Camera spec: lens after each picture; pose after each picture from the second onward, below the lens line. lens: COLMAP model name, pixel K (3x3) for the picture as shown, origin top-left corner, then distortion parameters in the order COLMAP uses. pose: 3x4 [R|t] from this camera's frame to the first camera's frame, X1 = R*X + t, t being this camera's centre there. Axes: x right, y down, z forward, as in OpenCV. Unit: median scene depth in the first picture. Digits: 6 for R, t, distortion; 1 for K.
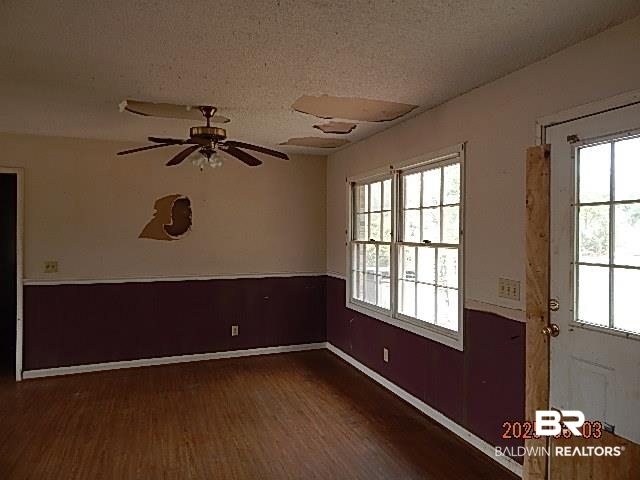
lens RADIAL K [[426.5, 0, 320.0], [0, 426.5, 240.0], [0, 0, 1]] dist [0.004052, 0.000010]
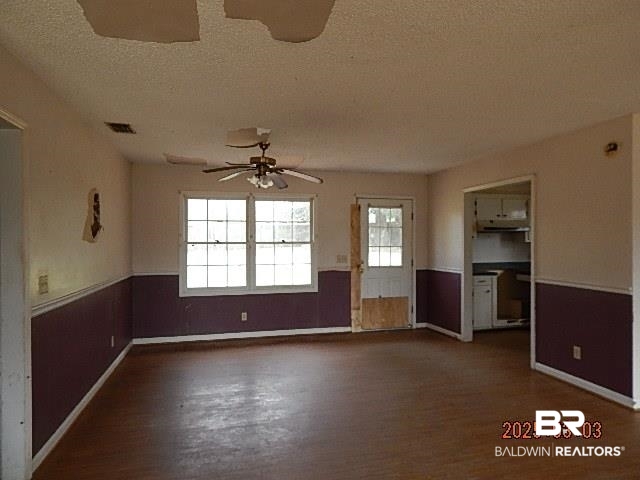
lens RADIAL K [[426.5, 0, 320.0], [0, 426.5, 240.0], [0, 0, 1]] dist [0.004052, 0.000010]
pose [[0.100945, 0.000813, 0.994892, -2.040036], [0.016369, 0.999863, -0.002478, 0.008974], [-0.994757, 0.016536, 0.100918, 0.881723]]
